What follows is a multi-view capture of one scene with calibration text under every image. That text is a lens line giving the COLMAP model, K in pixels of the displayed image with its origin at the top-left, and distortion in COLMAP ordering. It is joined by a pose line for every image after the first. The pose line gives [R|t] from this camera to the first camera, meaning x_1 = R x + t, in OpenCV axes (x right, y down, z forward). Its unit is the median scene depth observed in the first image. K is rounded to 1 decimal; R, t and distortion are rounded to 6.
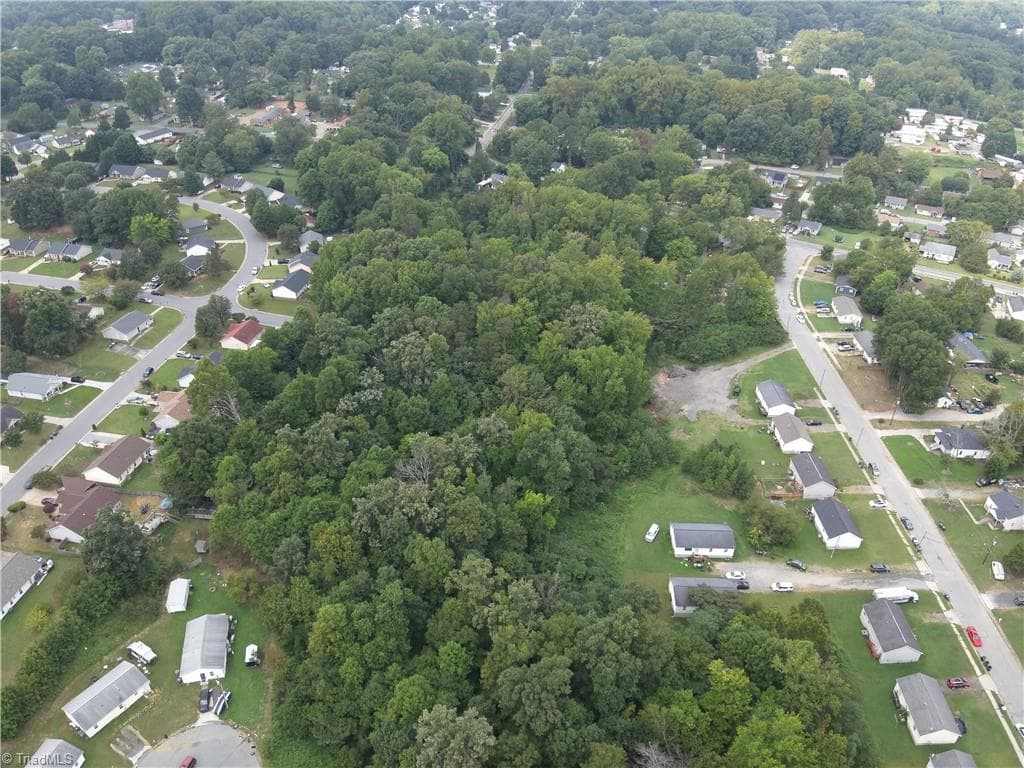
lens RADIAL K [[743.5, 0, 514.6], [0, 743.5, 383.7], [0, 0, 1]] dist [0.120312, -0.225037]
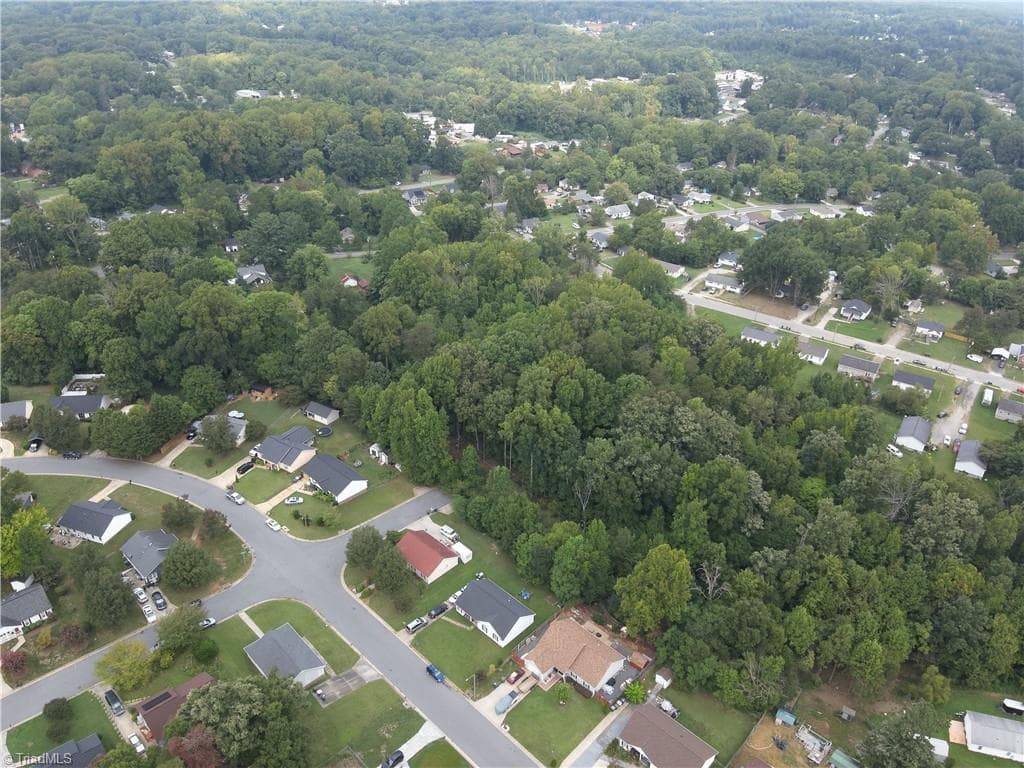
lens RADIAL K [[743.5, 0, 514.6], [0, 743.5, 383.7], [0, 0, 1]] dist [0.120312, -0.225037]
pose [[0.534542, -0.414839, 0.736325, -0.862520], [0.425430, 0.884888, 0.189693, -0.338167], [-0.730257, 0.211855, 0.649494, 0.526540]]
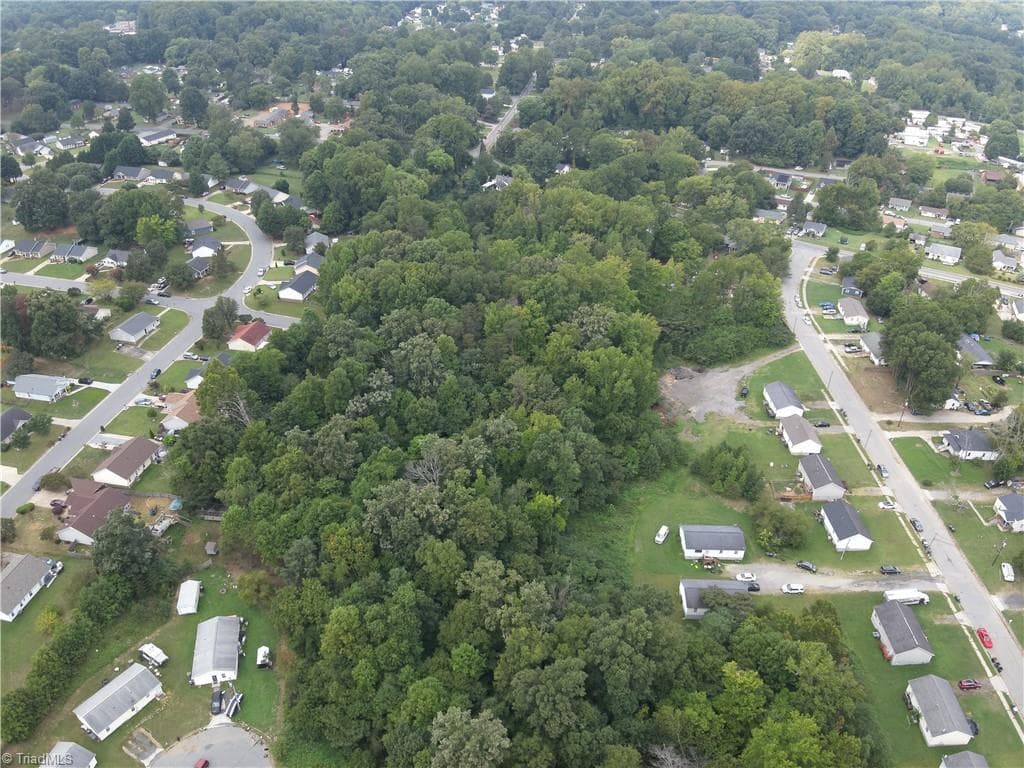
lens RADIAL K [[743.5, 0, 514.6], [0, 743.5, 383.7], [0, 0, 1]] dist [0.120312, -0.225037]
pose [[1.000000, 0.000125, -0.000077, -0.010454], [-0.000125, 0.999998, -0.001794, -0.000256], [0.000077, 0.001794, 0.999998, 0.000240]]
